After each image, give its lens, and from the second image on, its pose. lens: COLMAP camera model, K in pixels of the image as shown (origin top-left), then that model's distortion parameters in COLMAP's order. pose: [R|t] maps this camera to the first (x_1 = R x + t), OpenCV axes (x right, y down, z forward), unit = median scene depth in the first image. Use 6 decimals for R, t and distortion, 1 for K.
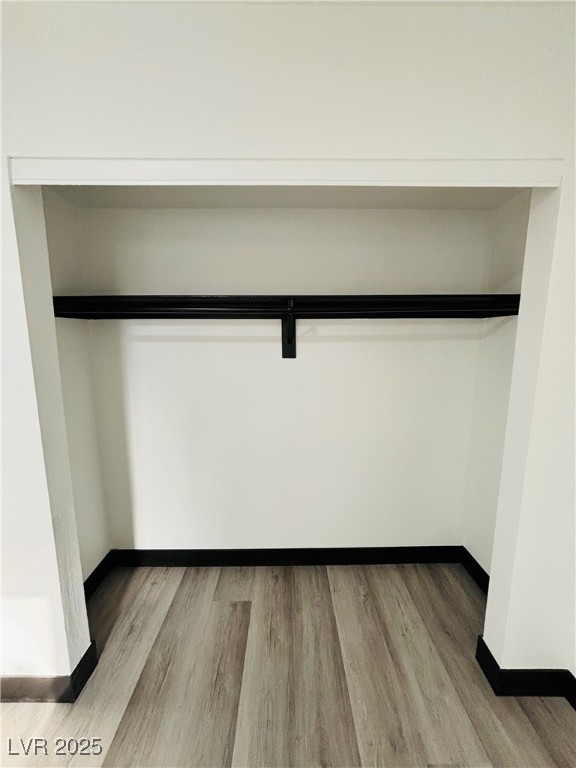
lens RADIAL K [[310.5, 0, 290.1], [0, 310.5, 379.2], [0, 0, 1]] dist [0.000720, 0.000251]
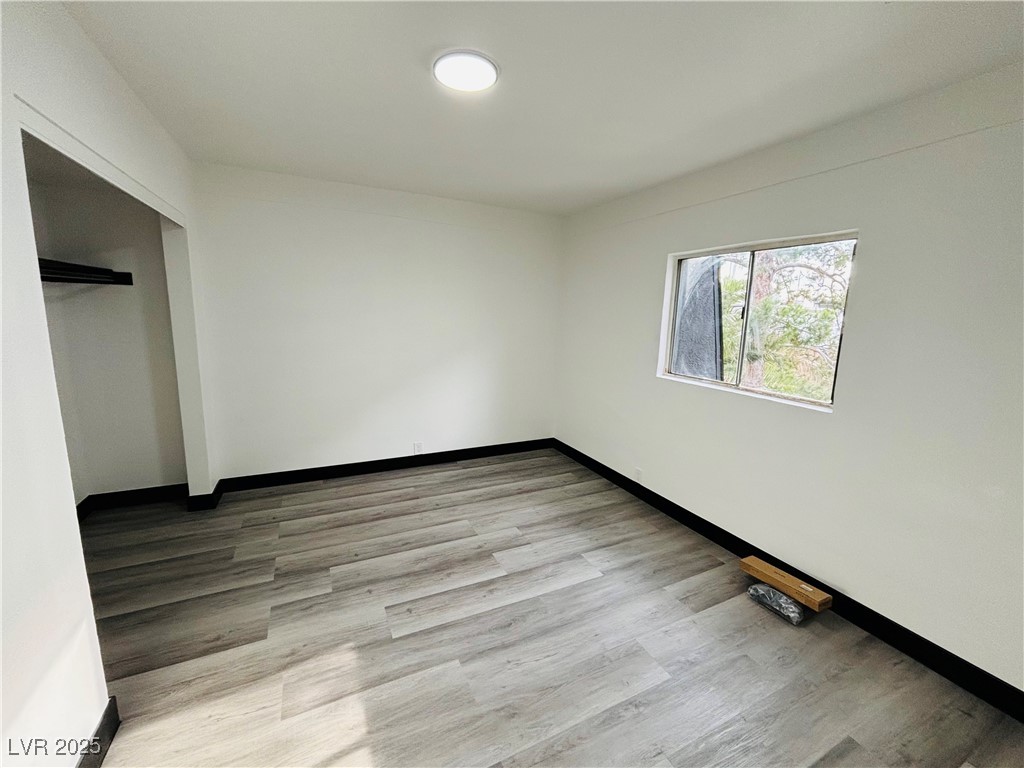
lens RADIAL K [[414.0, 0, 516.2], [0, 414.0, 390.1], [0, 0, 1]] dist [0.000720, 0.000251]
pose [[-0.432716, -0.178845, 0.883613, -1.633920], [0.129051, 0.957744, 0.257047, 0.001678], [-0.892246, 0.225259, -0.391351, 0.204969]]
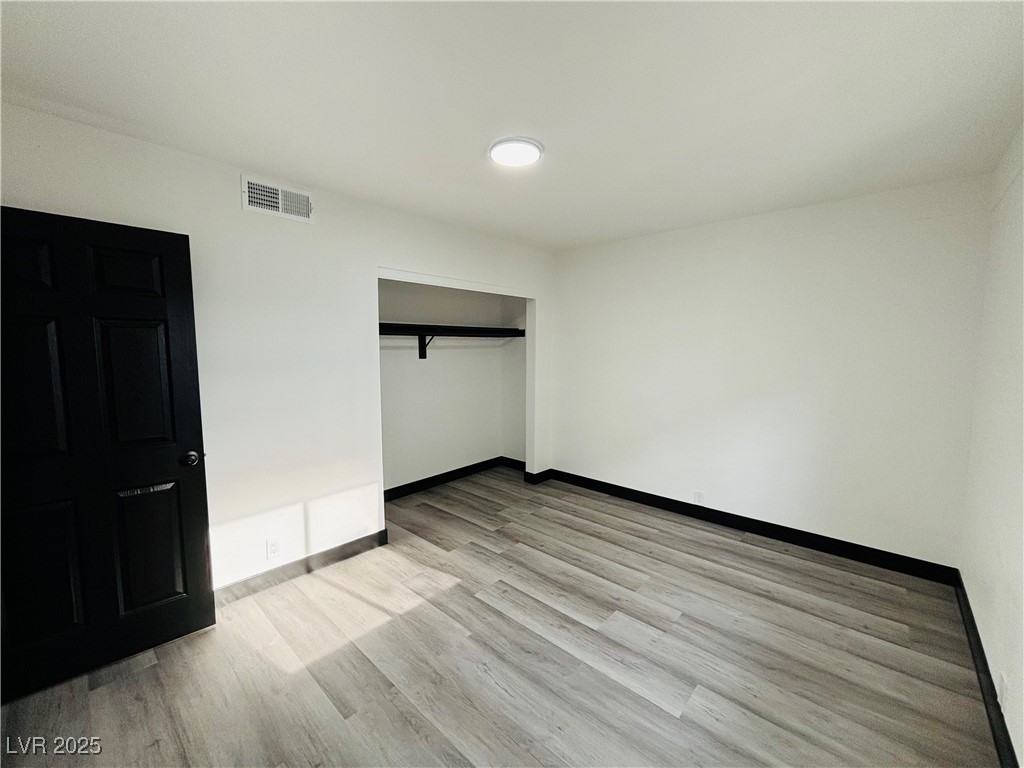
lens RADIAL K [[414.0, 0, 512.3], [0, 414.0, 377.1], [0, 0, 1]] dist [0.000720, 0.000251]
pose [[0.669974, -0.049084, 0.740761, -1.570367], [0.120423, 0.991782, -0.043199, 0.219030], [-0.732553, 0.118147, 0.670379, -1.017320]]
